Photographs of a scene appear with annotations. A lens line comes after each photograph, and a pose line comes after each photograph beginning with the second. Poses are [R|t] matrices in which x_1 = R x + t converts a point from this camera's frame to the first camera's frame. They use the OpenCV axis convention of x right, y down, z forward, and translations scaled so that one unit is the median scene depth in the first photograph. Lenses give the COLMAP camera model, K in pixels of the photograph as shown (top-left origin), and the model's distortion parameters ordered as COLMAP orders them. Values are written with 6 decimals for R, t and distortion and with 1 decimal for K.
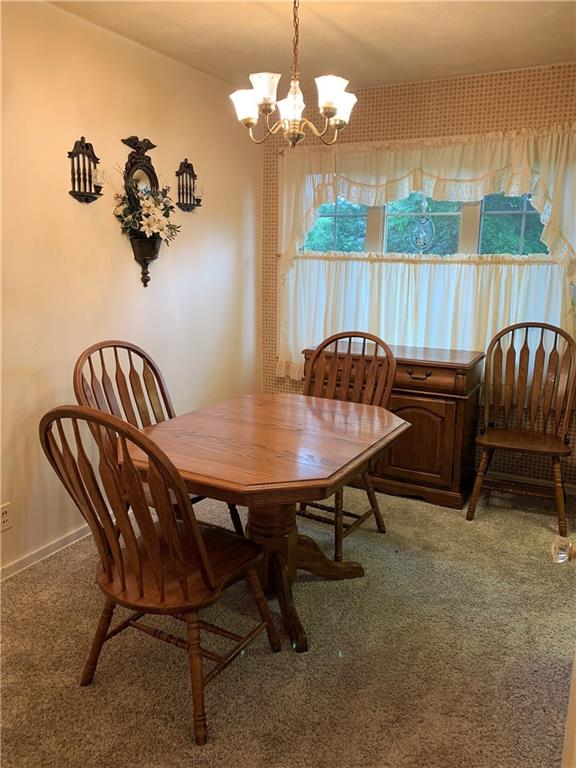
lens RADIAL K [[581.5, 0, 285.0], [0, 581.5, 383.1], [0, 0, 1]] dist [0.013849, -0.004102]
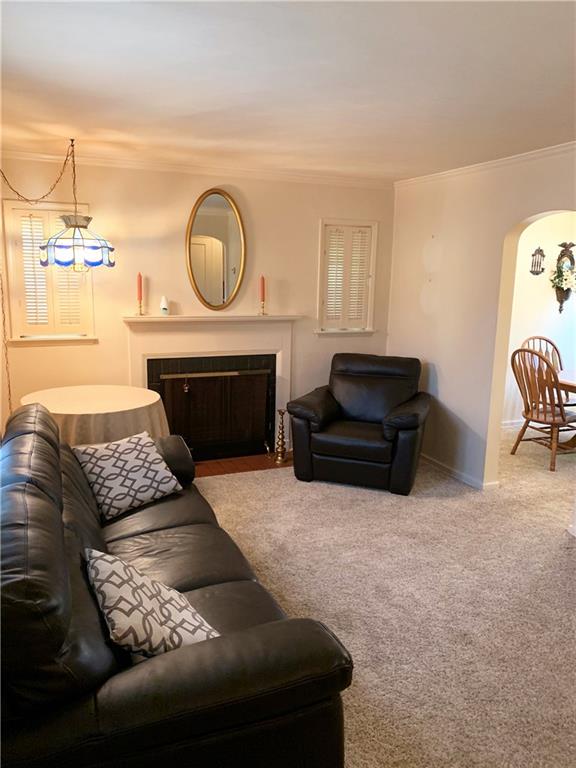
lens RADIAL K [[581.5, 0, 283.3], [0, 581.5, 383.6], [0, 0, 1]] dist [0.013849, -0.004102]
pose [[0.763376, 0.117214, -0.635230, 0.338970], [-0.142725, 0.989700, 0.011104, 0.189207], [0.629989, 0.082186, 0.772243, -1.142194]]
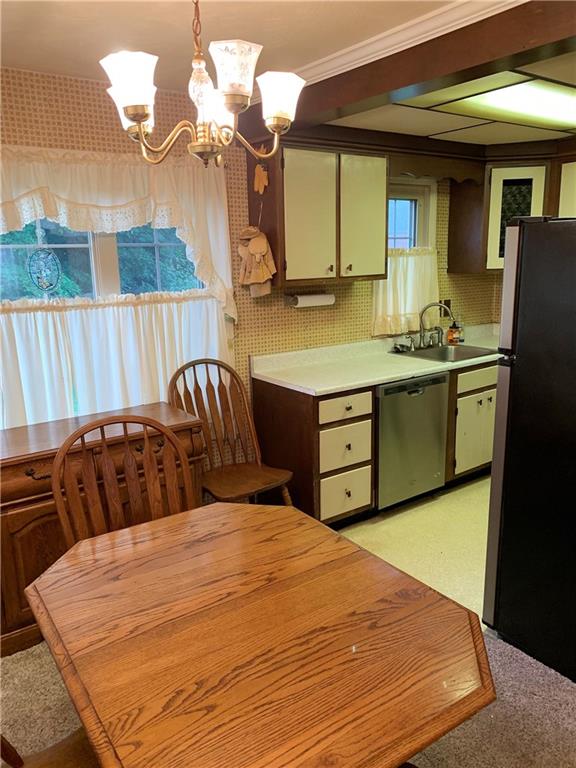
lens RADIAL K [[581.5, 0, 286.9], [0, 581.5, 389.4], [0, 0, 1]] dist [0.013849, -0.004102]
pose [[0.459263, -0.220872, 0.860403, -0.741600], [0.223541, 0.966160, 0.128700, -0.318663], [-0.859713, 0.133228, 0.493096, 0.879717]]
